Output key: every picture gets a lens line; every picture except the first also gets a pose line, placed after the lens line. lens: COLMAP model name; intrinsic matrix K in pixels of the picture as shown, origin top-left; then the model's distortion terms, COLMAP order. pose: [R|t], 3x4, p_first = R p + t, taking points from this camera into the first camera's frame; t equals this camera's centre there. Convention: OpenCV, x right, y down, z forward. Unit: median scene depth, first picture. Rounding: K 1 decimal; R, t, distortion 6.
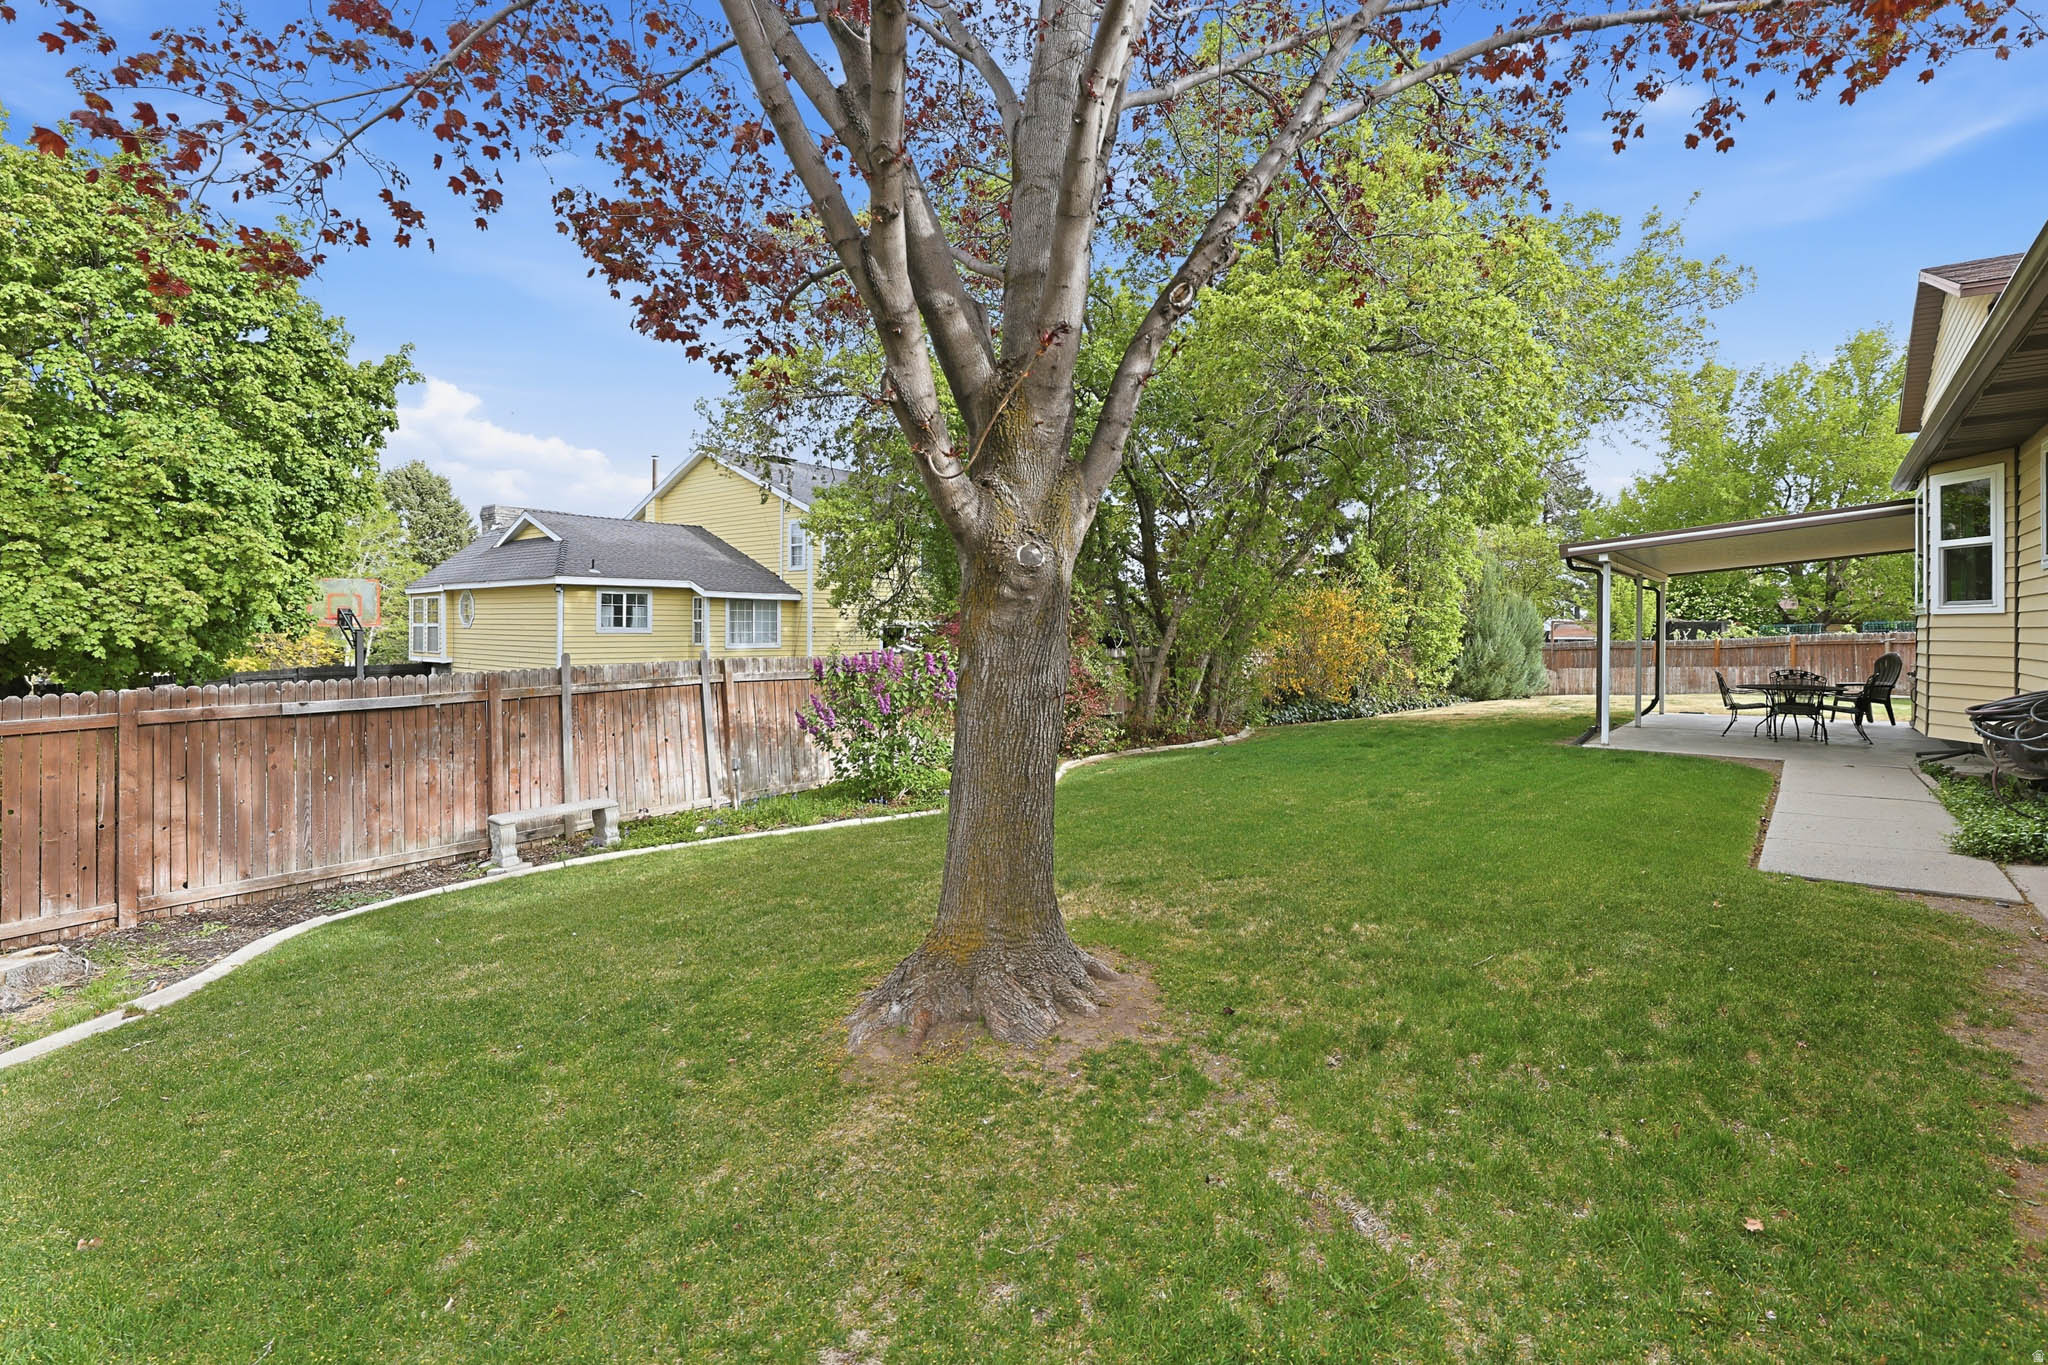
lens RADIAL K [[842.7, 0, 1017.3], [0, 842.7, 679.9], [0, 0, 1]] dist [0.002931, 0.000665]
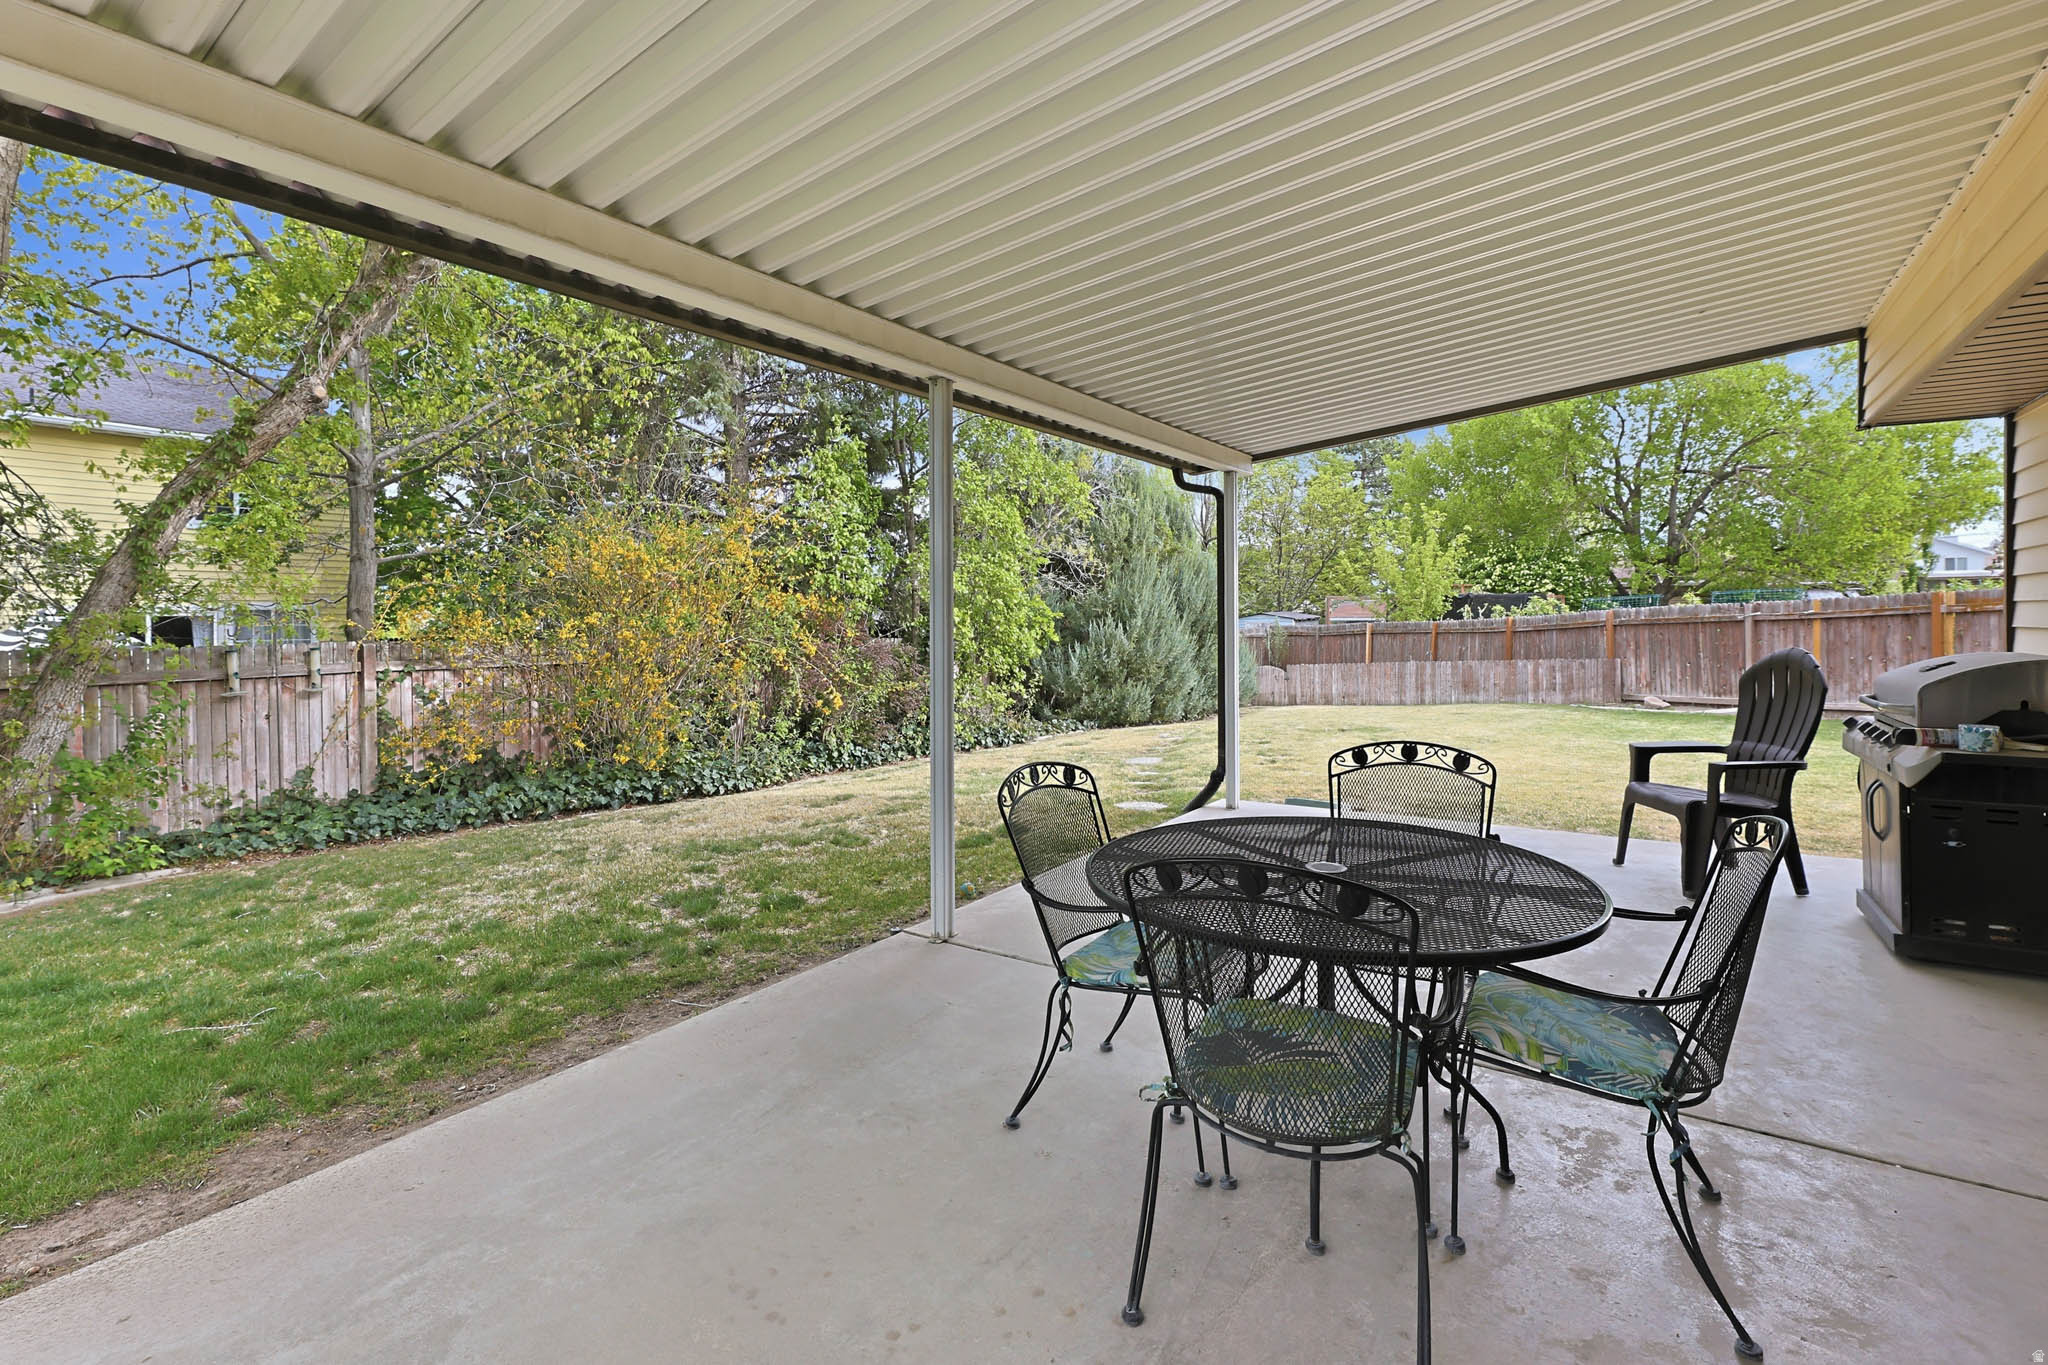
lens RADIAL K [[842.7, 0, 1017.3], [0, 842.7, 679.9], [0, 0, 1]] dist [0.002931, 0.000665]
pose [[0.995231, -0.018179, 0.095833, 0.370800], [0.016883, 0.999755, 0.014316, -0.015176], [-0.096070, -0.012630, 0.995294, 0.369447]]
